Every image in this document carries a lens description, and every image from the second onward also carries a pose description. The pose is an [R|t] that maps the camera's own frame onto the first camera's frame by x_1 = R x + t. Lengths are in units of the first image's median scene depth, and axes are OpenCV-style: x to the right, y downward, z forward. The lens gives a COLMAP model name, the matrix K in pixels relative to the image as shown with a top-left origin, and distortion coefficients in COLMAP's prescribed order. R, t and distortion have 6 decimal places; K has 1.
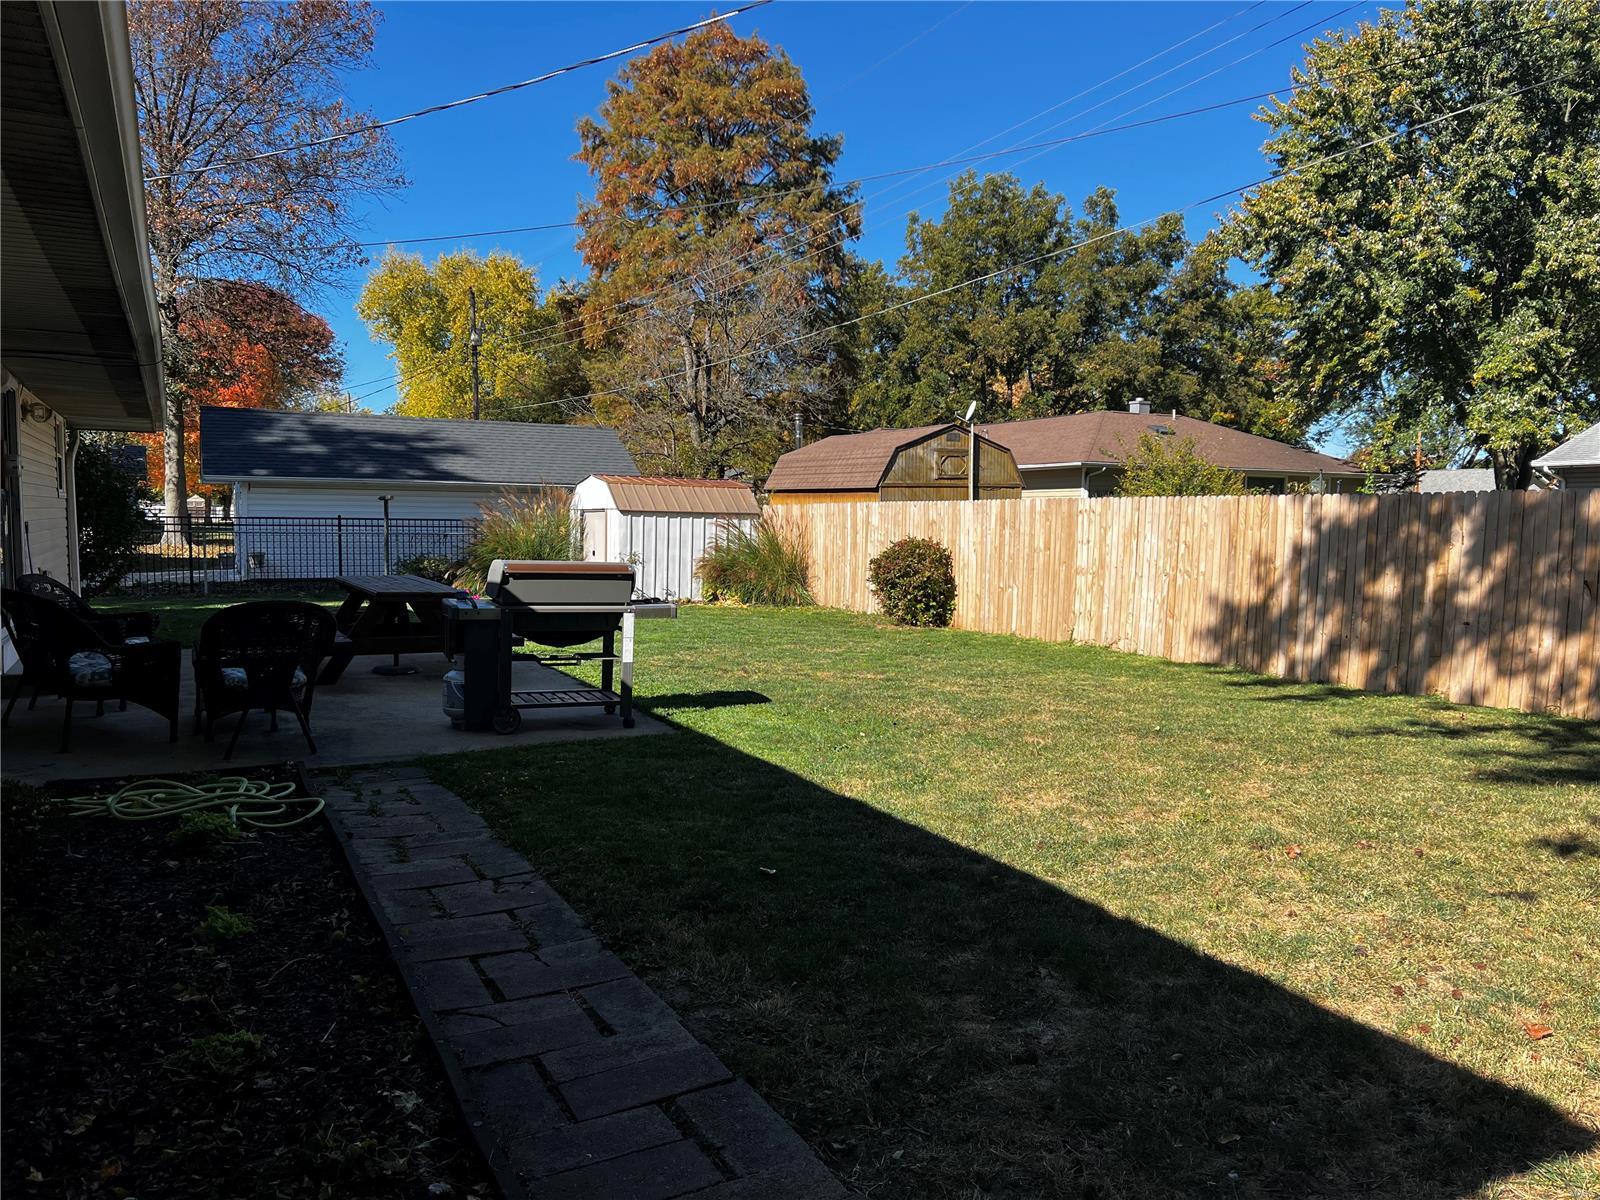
lens RADIAL K [[1196.6, 0, 805.2], [0, 1196.6, 619.1], [0, 0, 1]] dist [0.110441, -0.196105]
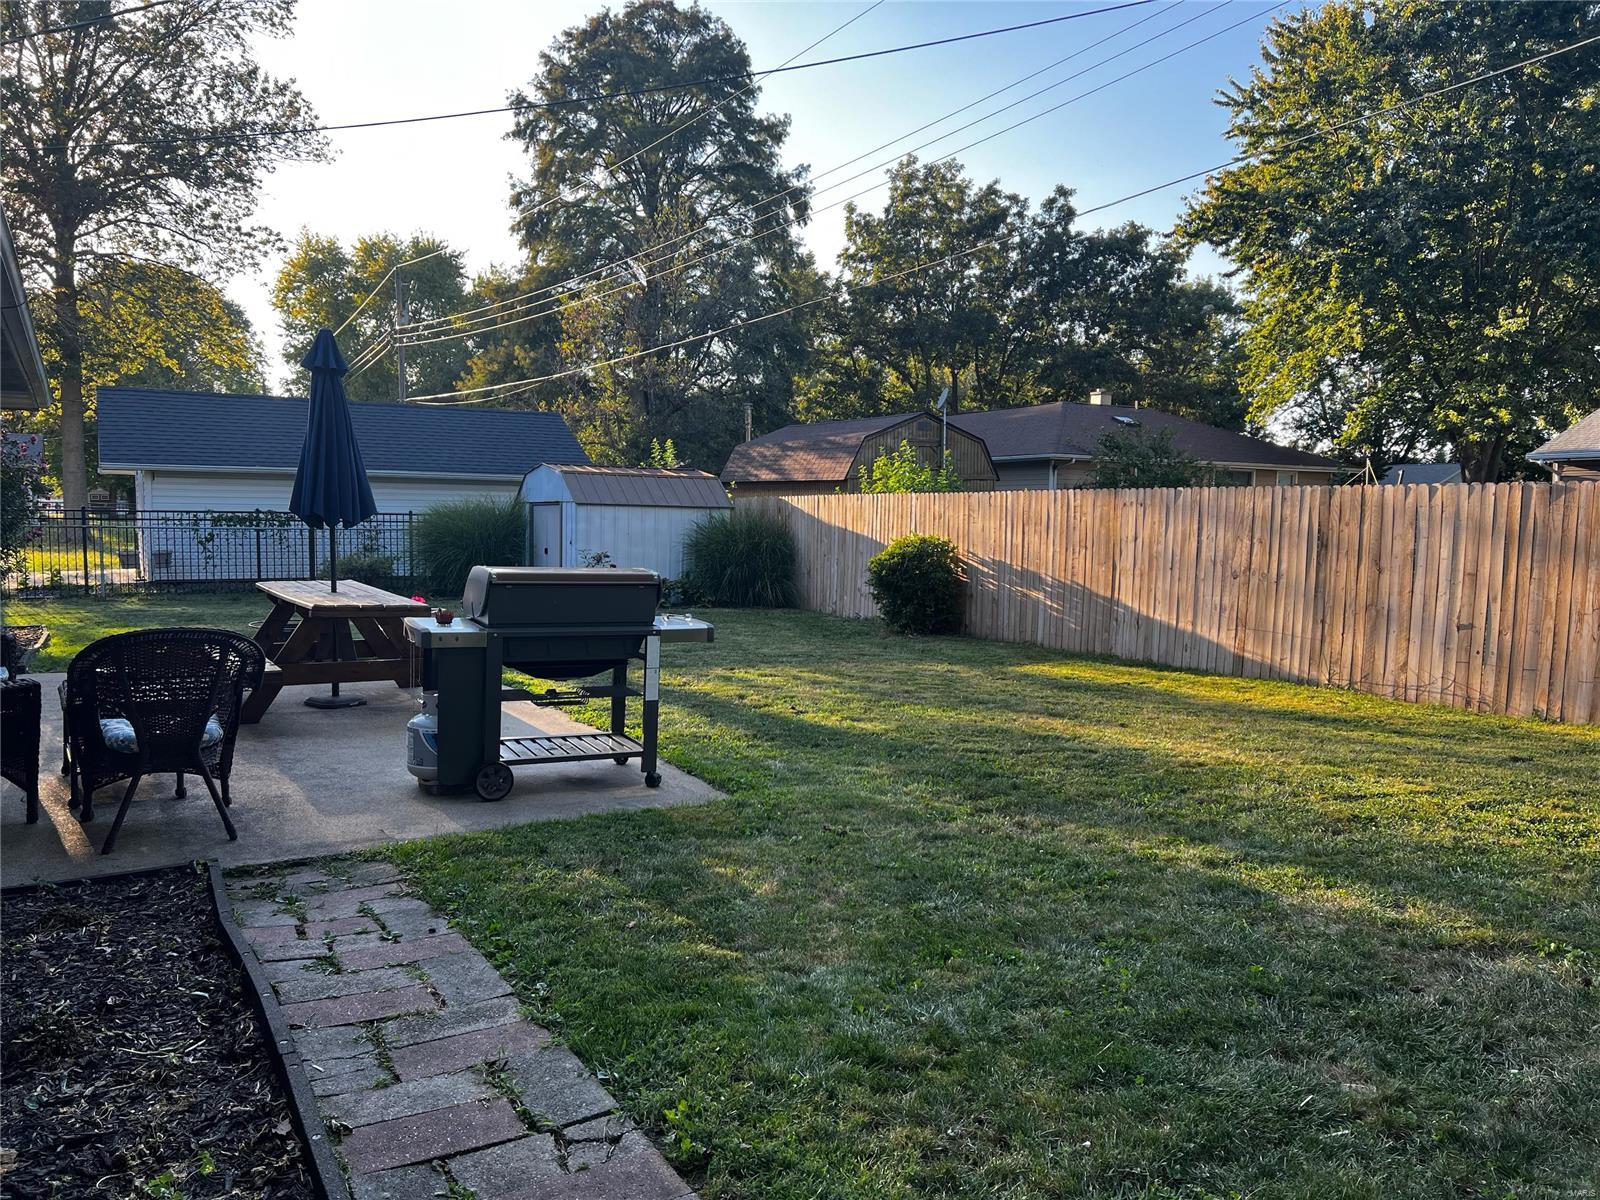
lens RADIAL K [[1219.7, 0, 800.0], [0, 1219.7, 600.0], [0, 0, 1]] dist [0.028451, -0.000005]
pose [[0.998648, -0.003118, 0.051892, -0.089956], [0.003727, 0.999925, -0.011650, -0.017459], [-0.051852, 0.011828, 0.998585, 0.214033]]
